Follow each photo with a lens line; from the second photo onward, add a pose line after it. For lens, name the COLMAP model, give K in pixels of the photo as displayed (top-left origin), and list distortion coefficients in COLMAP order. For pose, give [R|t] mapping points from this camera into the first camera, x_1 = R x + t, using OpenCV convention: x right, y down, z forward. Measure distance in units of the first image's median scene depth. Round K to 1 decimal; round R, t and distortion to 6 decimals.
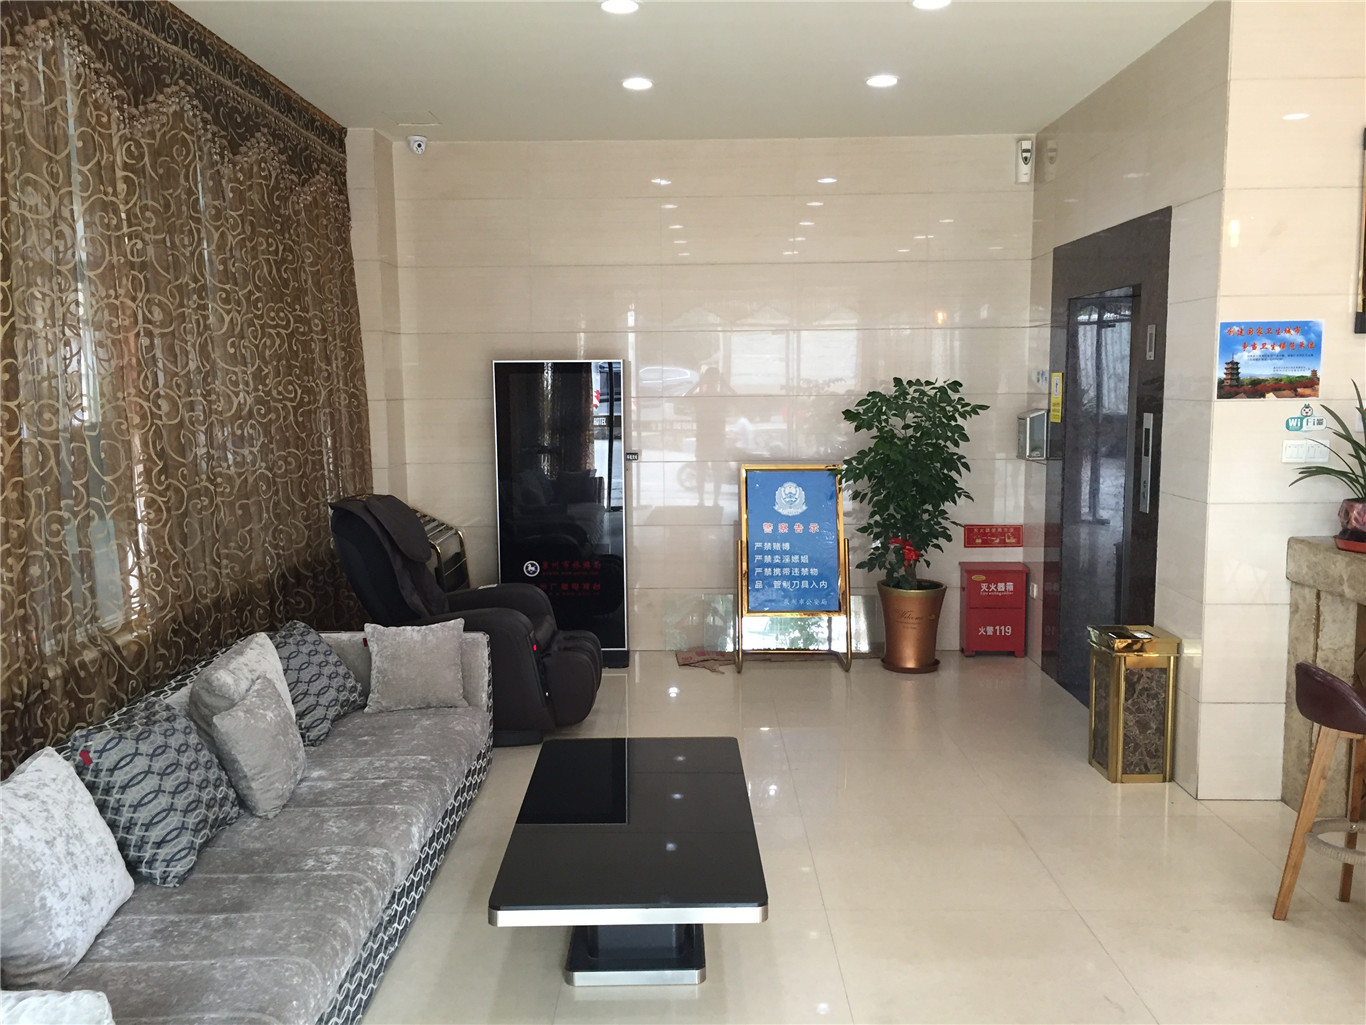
lens RADIAL K [[1159.5, 0, 692.3], [0, 1159.5, 506.4], [0, 0, 1]] dist [0.079582, -0.098244]
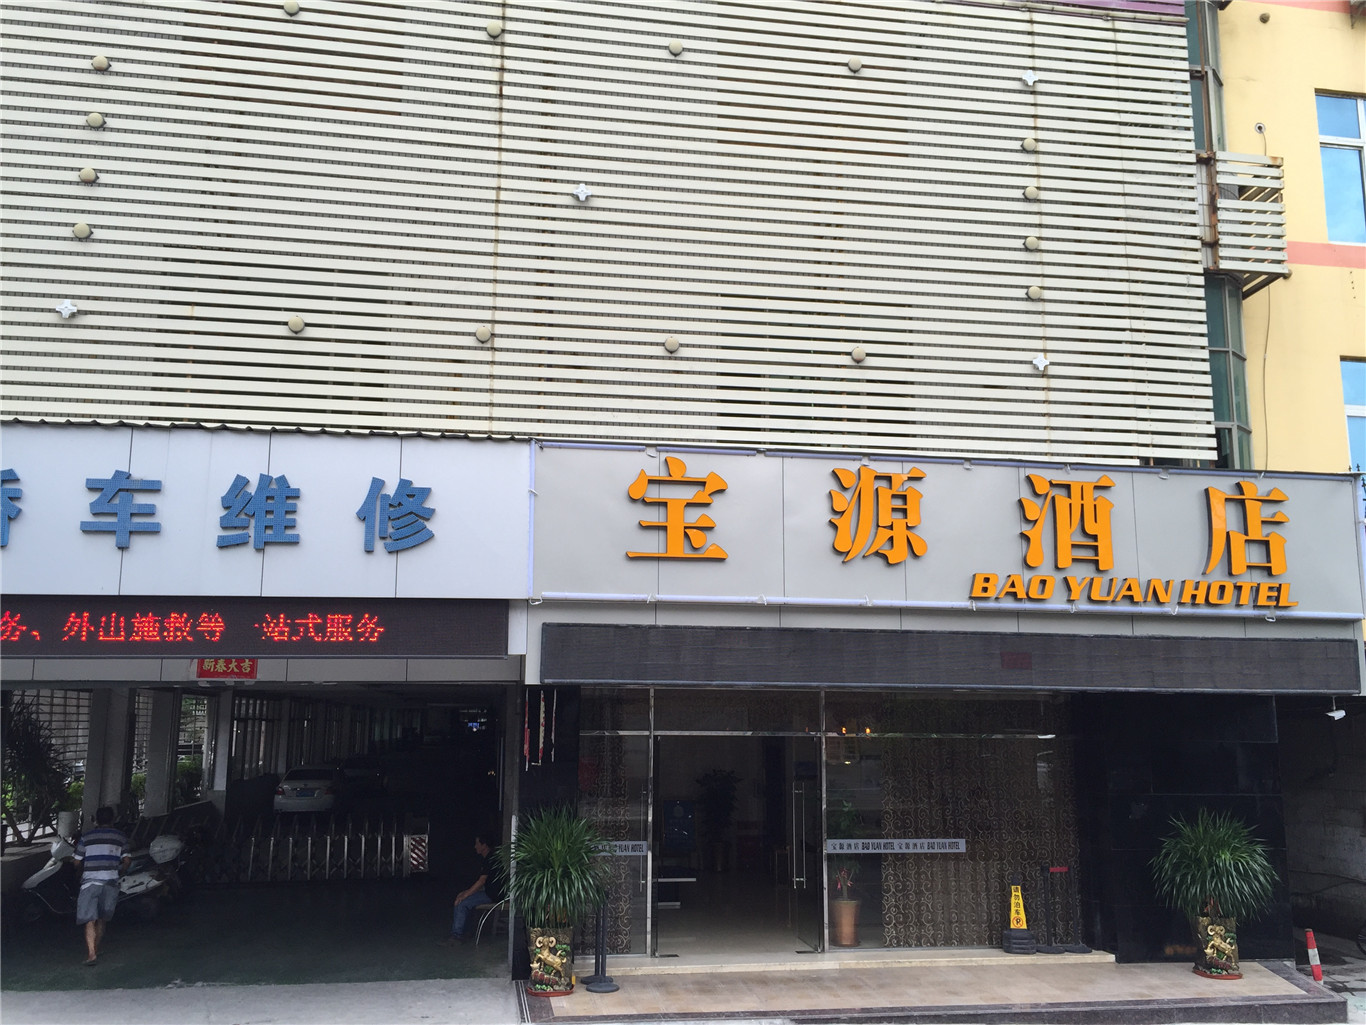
lens RADIAL K [[1159.5, 0, 692.3], [0, 1159.5, 506.4], [0, 0, 1]] dist [0.079582, -0.098244]
pose [[0.984292, 0.046833, 0.170225, -0.589055], [0.004804, 0.956712, -0.290996, 0.161266], [-0.176485, 0.287242, 0.941459, -2.811762]]
